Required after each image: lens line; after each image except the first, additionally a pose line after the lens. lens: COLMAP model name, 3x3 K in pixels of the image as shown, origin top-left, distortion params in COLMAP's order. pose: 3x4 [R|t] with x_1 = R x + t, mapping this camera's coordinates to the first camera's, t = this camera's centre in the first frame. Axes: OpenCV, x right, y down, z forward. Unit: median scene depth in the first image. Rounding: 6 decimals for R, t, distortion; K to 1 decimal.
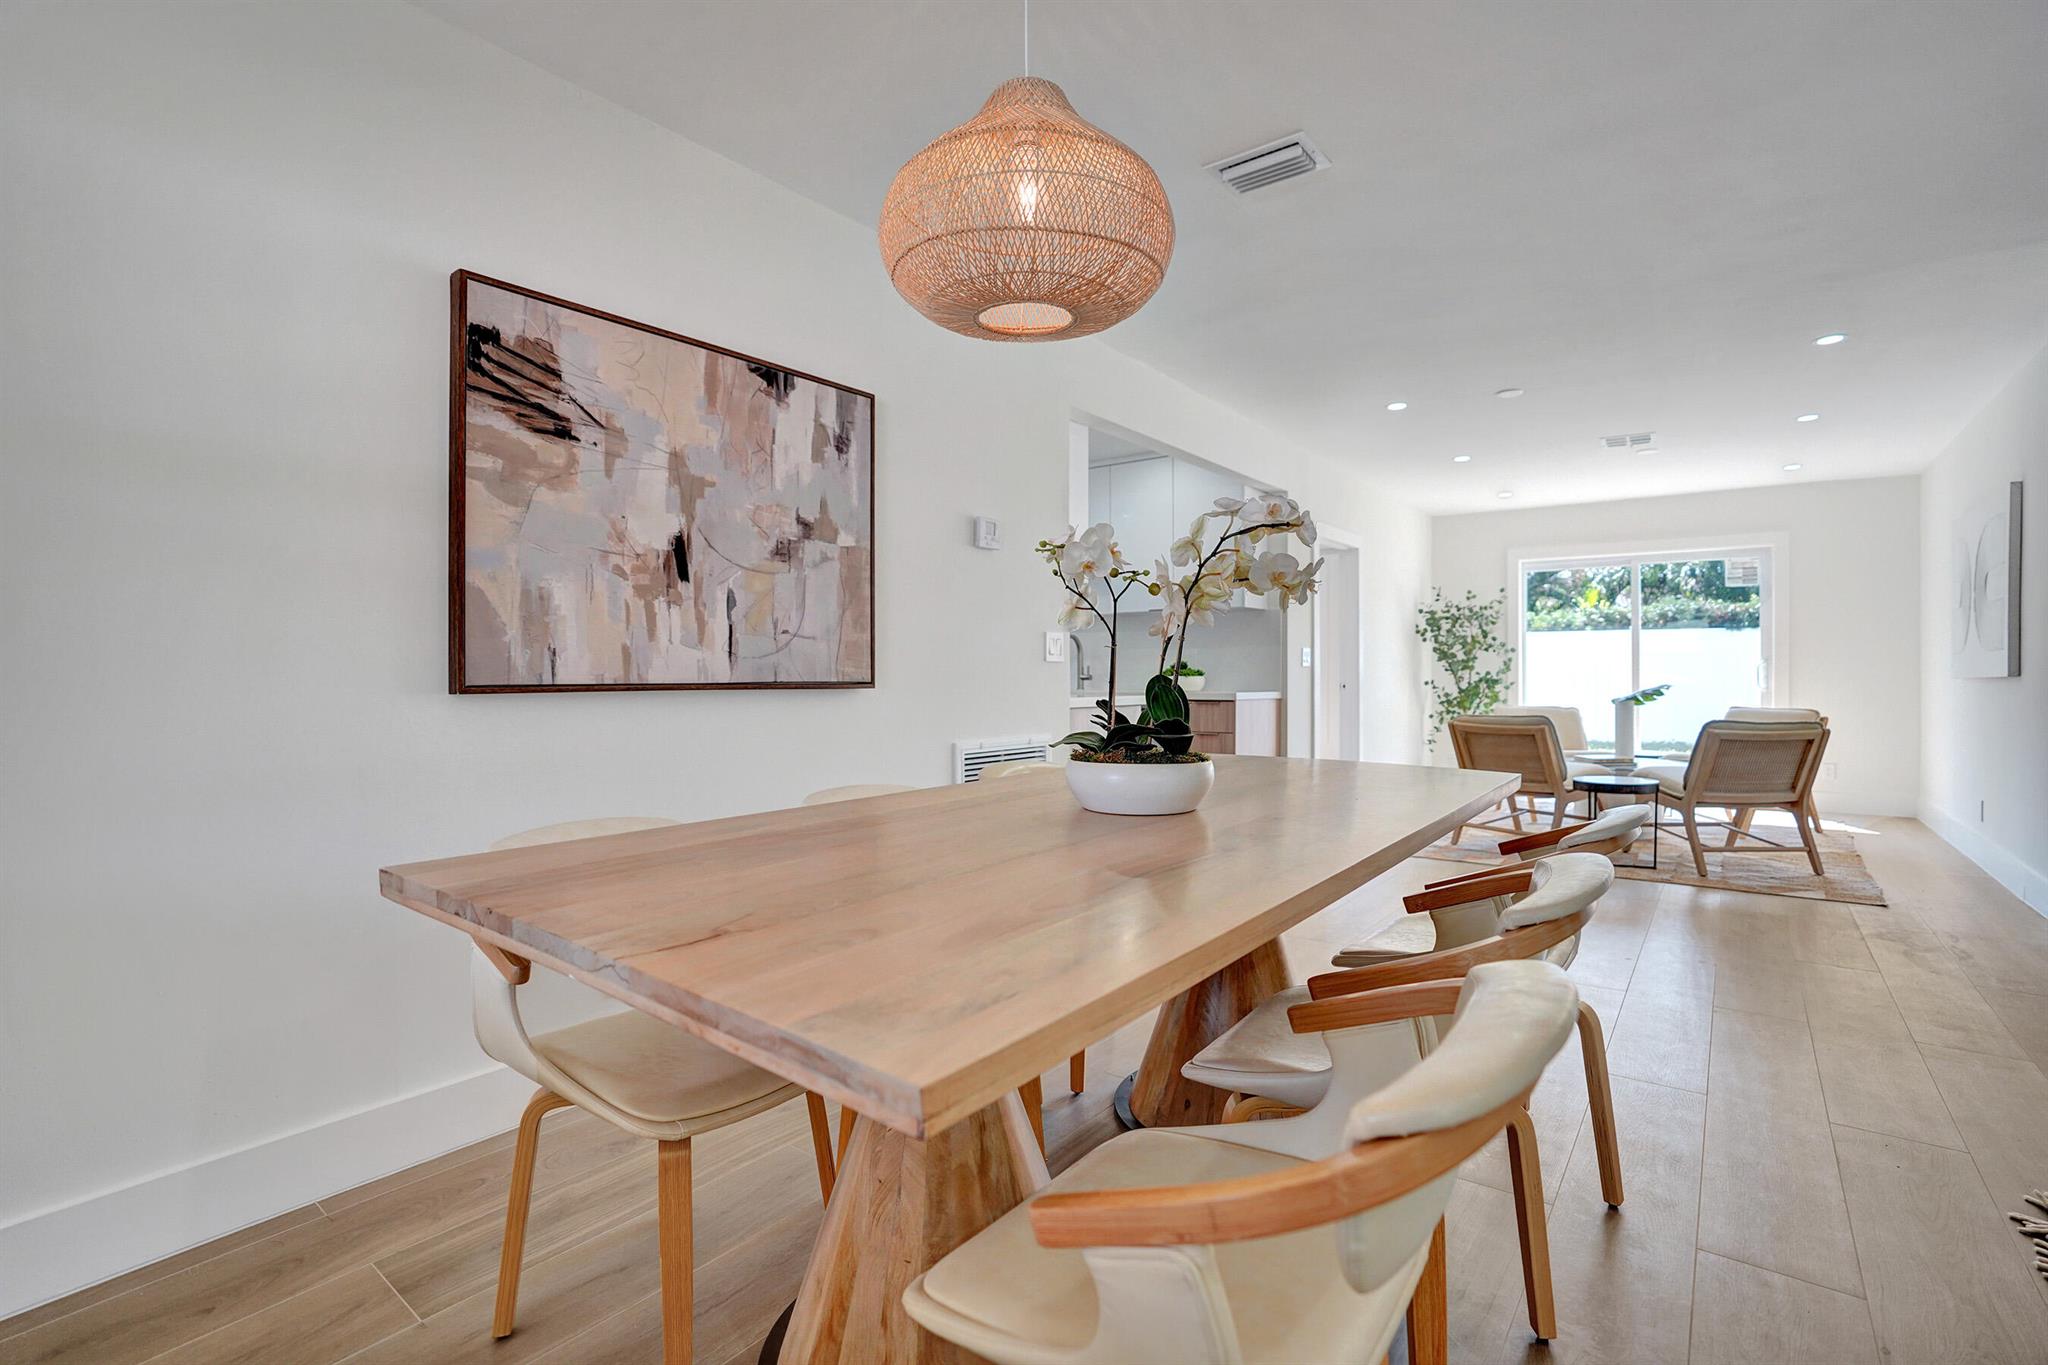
lens RADIAL K [[938.6, 0, 1017.3], [0, 938.6, 672.2], [0, 0, 1]] dist [-0.002755, -0.000065]
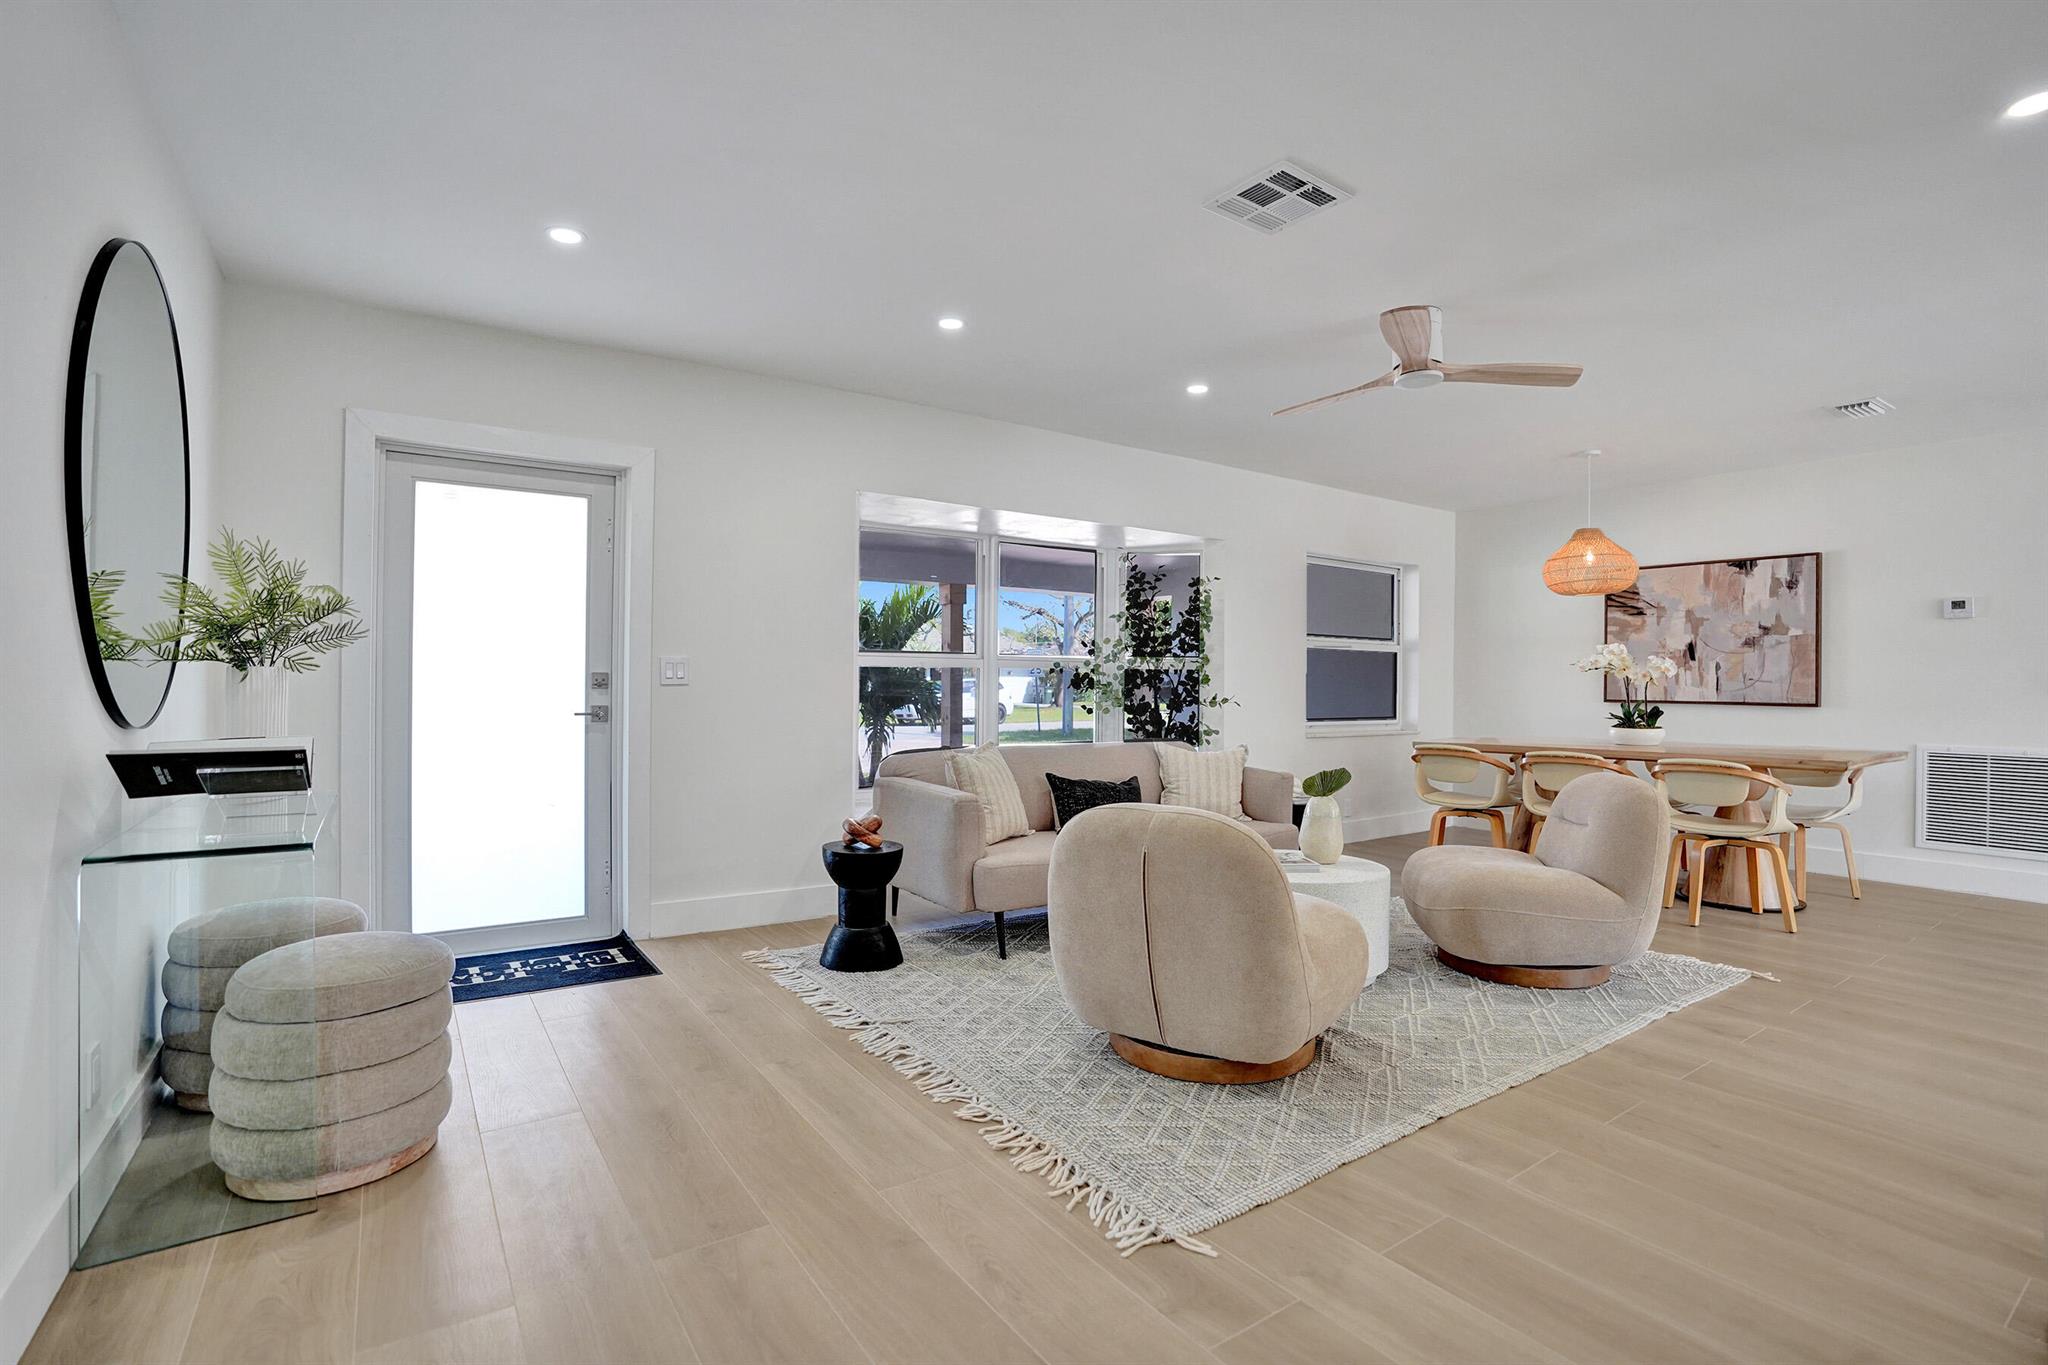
lens RADIAL K [[938.6, 0, 1017.9], [0, 938.6, 681.6], [0, 0, 1]] dist [-0.002755, -0.000065]
pose [[-0.294980, -0.001485, -0.955502, 2.420194], [-0.009954, 0.999949, 0.001519, -0.025459], [0.955451, 0.009959, -0.294980, 0.018210]]
